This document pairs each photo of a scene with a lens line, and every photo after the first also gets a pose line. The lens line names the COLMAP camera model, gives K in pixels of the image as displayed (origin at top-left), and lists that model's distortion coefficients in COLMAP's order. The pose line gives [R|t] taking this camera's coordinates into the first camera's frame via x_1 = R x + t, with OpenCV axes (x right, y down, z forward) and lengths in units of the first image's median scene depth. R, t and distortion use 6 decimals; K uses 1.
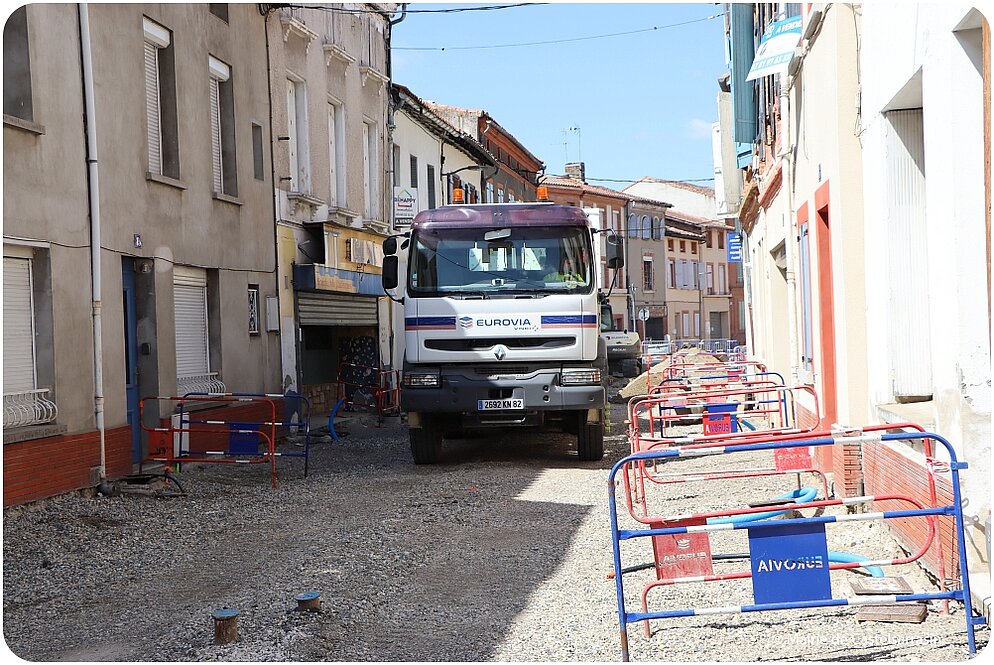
lens RADIAL K [[1632.5, 0, 468.9], [0, 1632.5, 332.8], [0, 0, 1]] dist [0.148926, 0.123182]
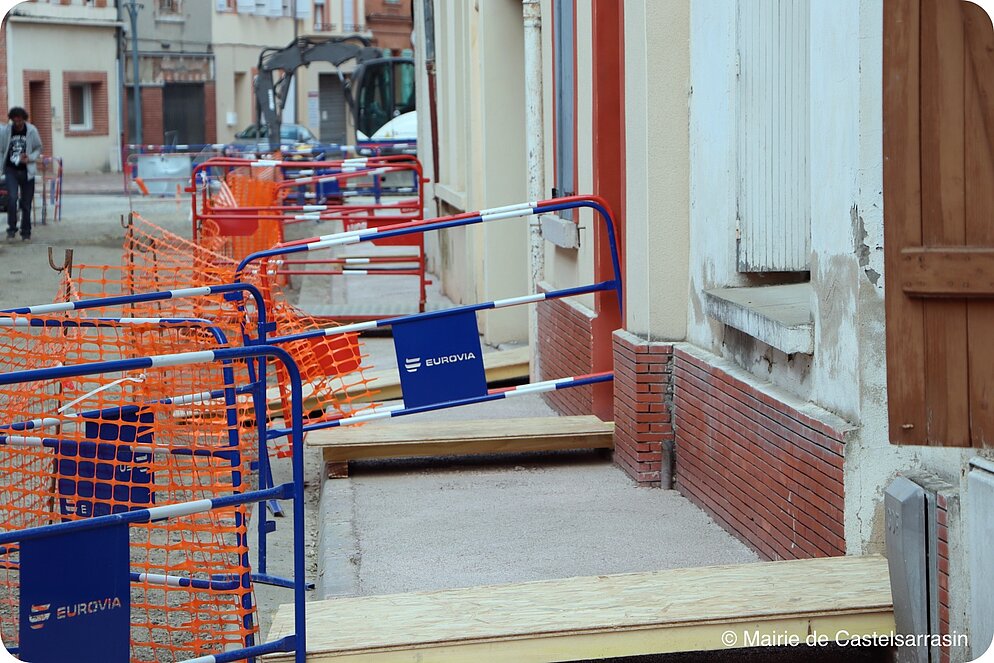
lens RADIAL K [[1632.5, 0, 468.9], [0, 1632.5, 331.8], [0, 0, 1]] dist [0.148926, 0.123182]
pose [[0.995356, 0.010008, 0.095744, 0.146309], [-0.019350, 0.995081, 0.097152, 0.011087], [-0.094301, -0.098553, 0.990654, 0.583212]]
